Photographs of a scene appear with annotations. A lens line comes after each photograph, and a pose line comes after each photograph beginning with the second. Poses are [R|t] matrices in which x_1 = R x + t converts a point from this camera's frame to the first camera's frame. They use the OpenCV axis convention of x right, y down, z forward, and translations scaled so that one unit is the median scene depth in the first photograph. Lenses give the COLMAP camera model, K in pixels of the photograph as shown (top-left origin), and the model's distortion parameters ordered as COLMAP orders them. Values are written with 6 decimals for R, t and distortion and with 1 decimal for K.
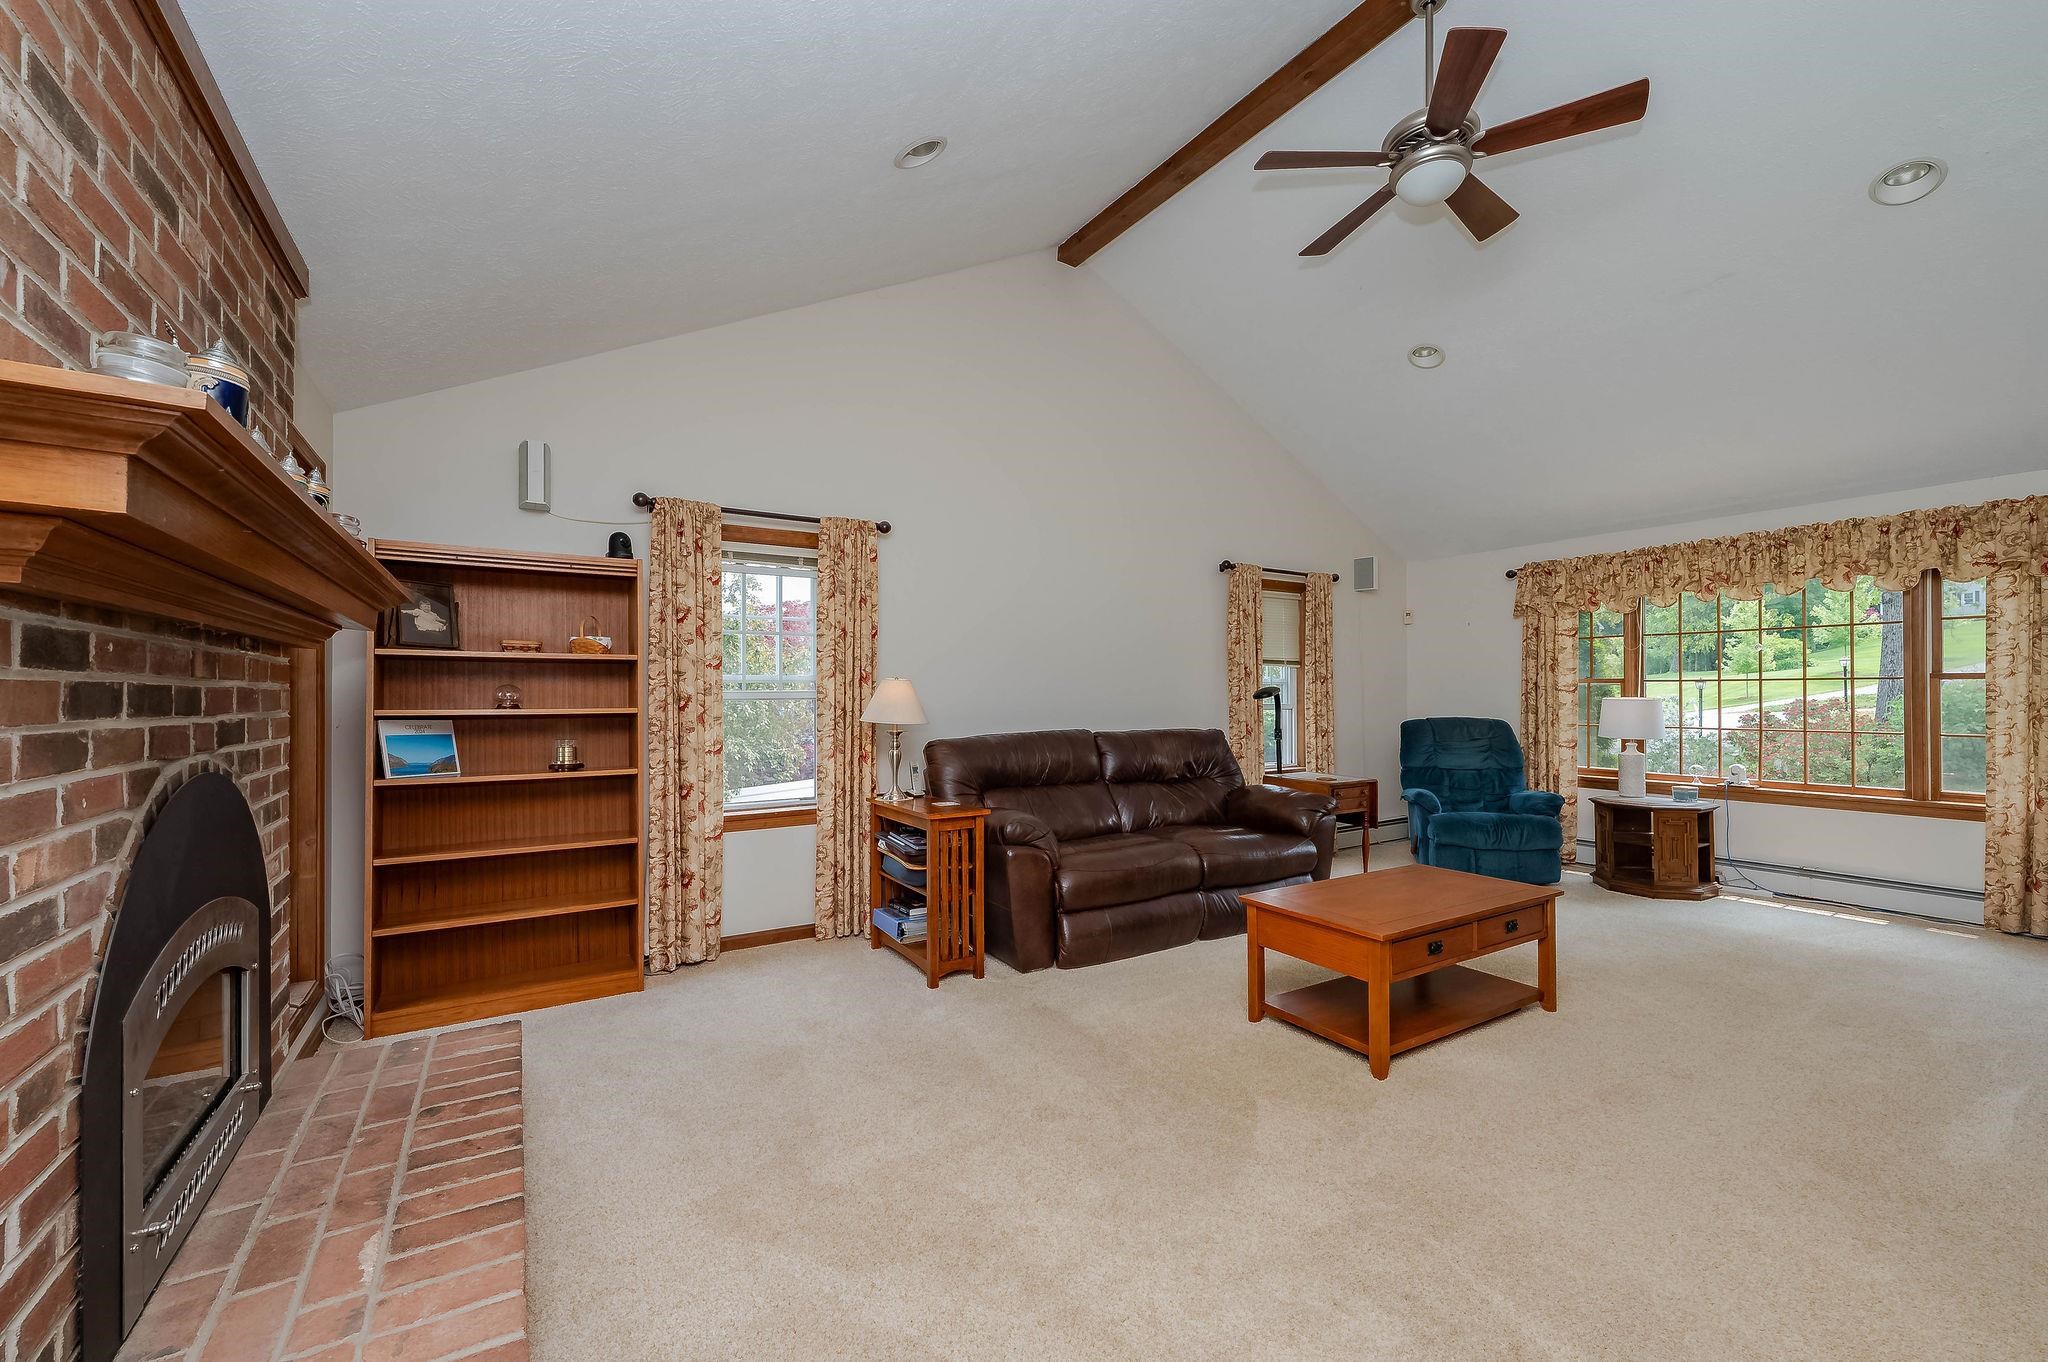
lens RADIAL K [[838.2, 0, 1036.3], [0, 838.2, 672.0], [0, 0, 1]] dist [0.000705, -0.000269]
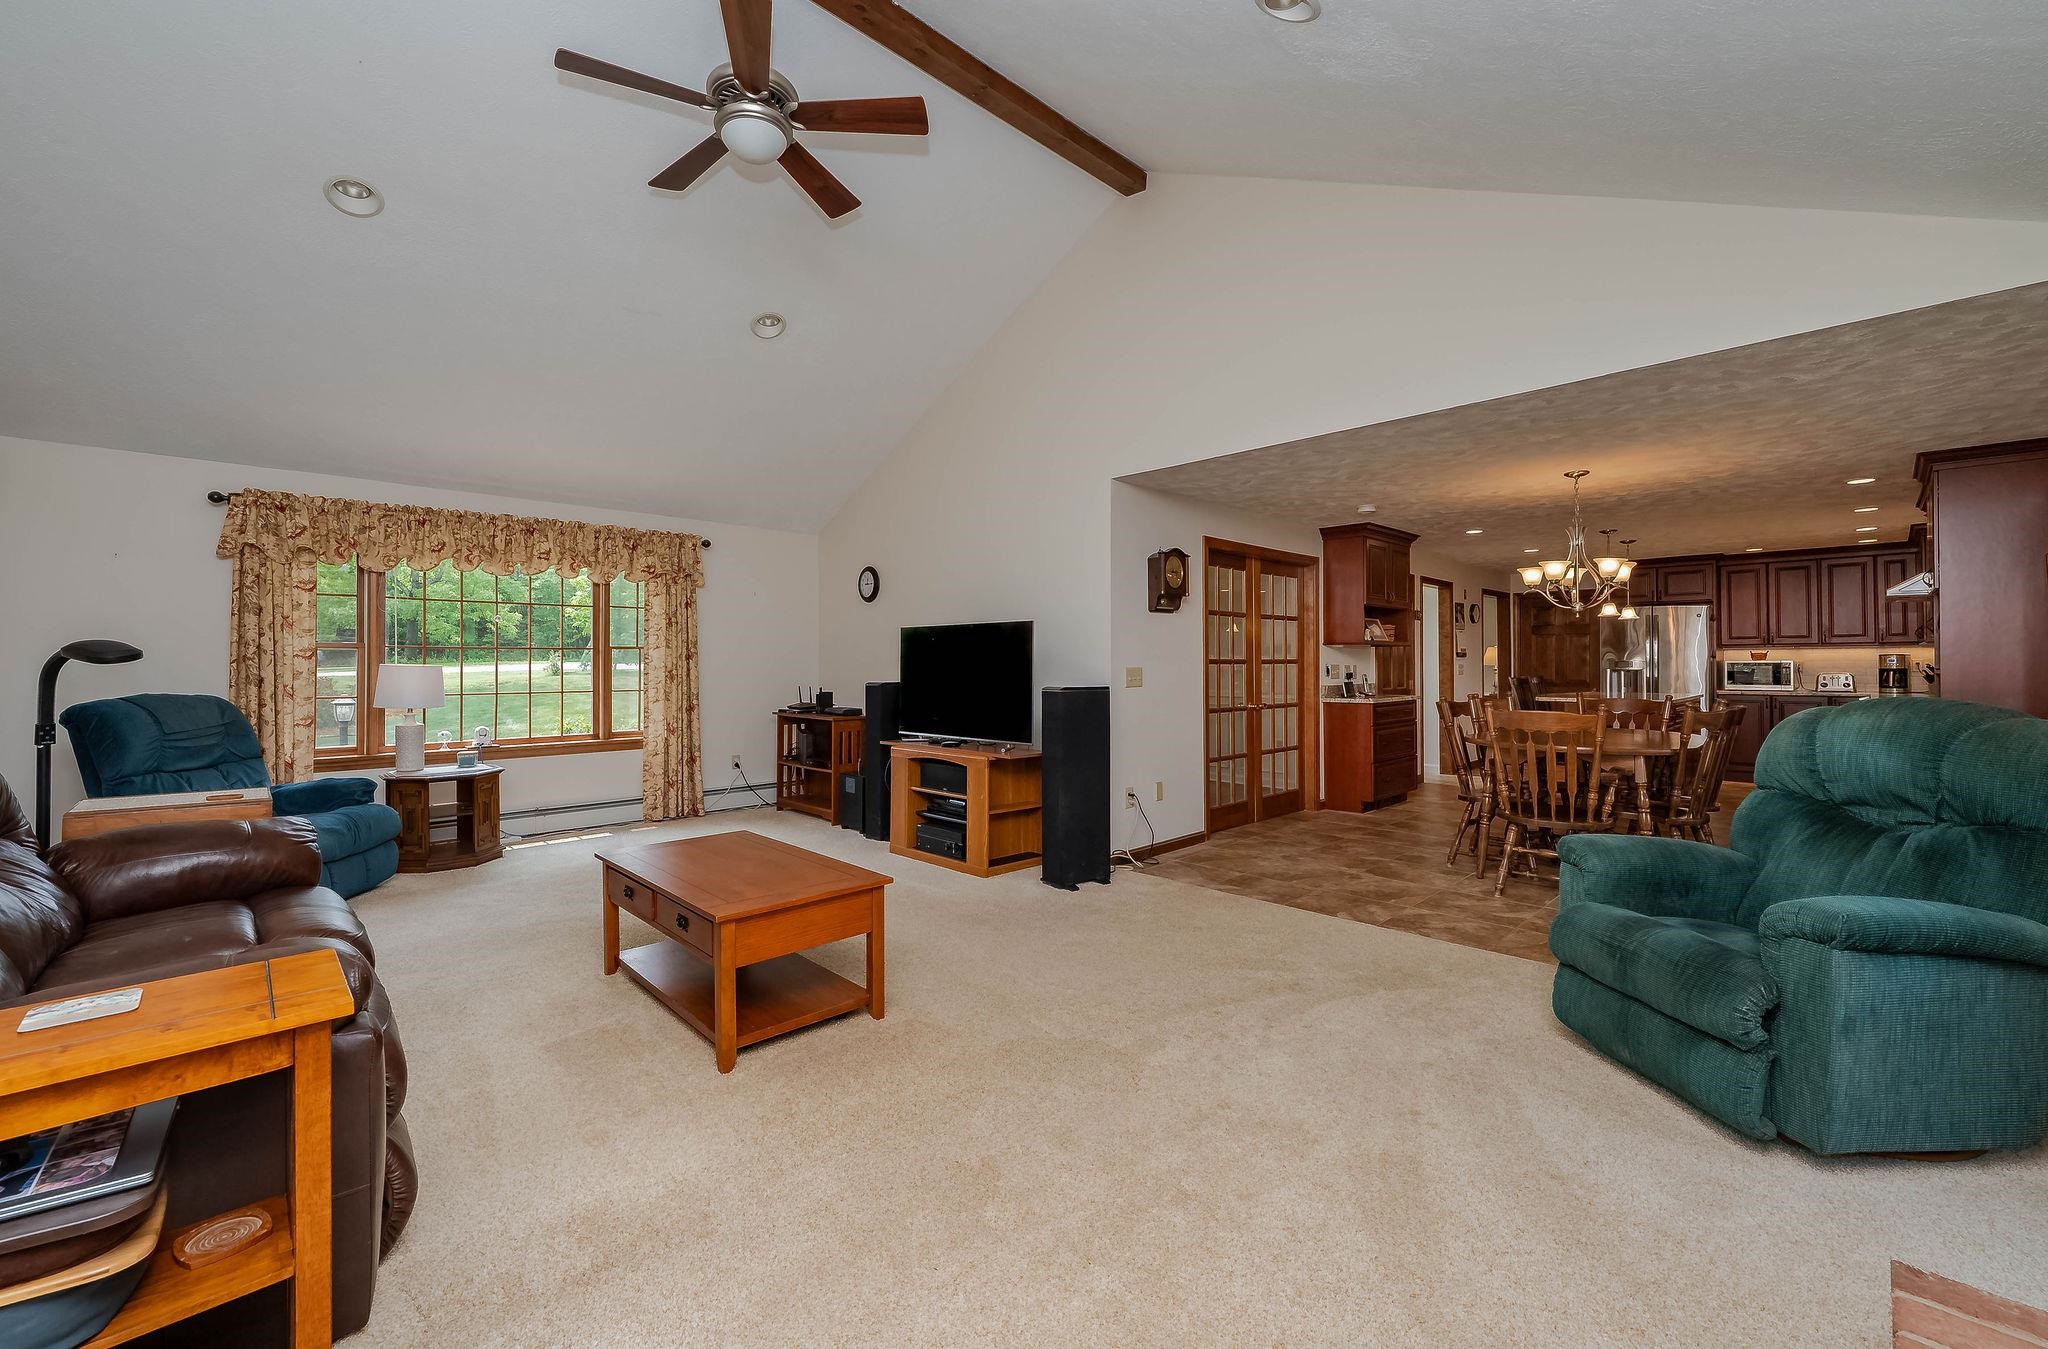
lens RADIAL K [[838.2, 0, 1023.4], [0, 838.2, 678.3], [0, 0, 1]] dist [0.000705, -0.000269]
pose [[-0.208932, -0.017796, 0.977768, -0.380749], [-0.025754, 0.999588, 0.012691, 0.017705], [-0.977591, -0.022530, -0.209305, 0.583772]]
